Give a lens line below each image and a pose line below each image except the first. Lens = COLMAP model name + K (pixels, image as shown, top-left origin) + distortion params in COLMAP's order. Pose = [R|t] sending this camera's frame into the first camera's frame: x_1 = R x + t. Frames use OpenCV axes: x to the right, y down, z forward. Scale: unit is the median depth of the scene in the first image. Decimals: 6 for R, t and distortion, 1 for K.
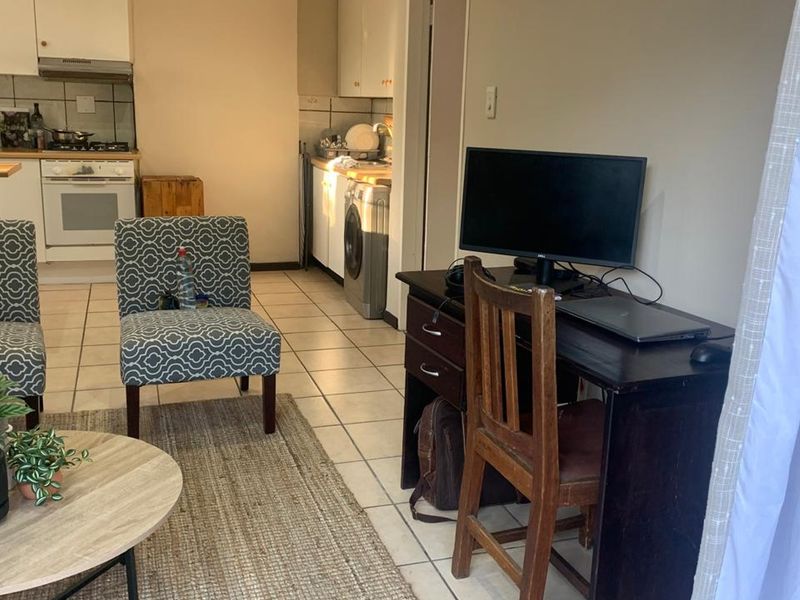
lens RADIAL K [[812.3, 0, 400.0], [0, 812.3, 300.0], [0, 0, 1]] dist [0.025970, 0.000253]
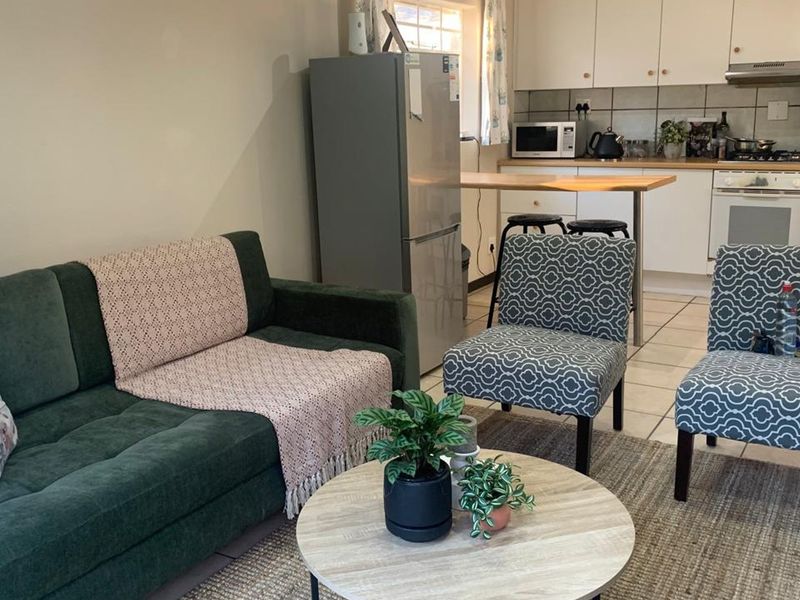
lens RADIAL K [[812.3, 0, 400.0], [0, 812.3, 300.0], [0, 0, 1]] dist [0.025970, 0.000253]
pose [[0.644440, 0.134518, -0.752730, 0.110297], [-0.134748, 0.988977, 0.061374, -0.043878], [0.752688, 0.061877, 0.655463, 0.141314]]
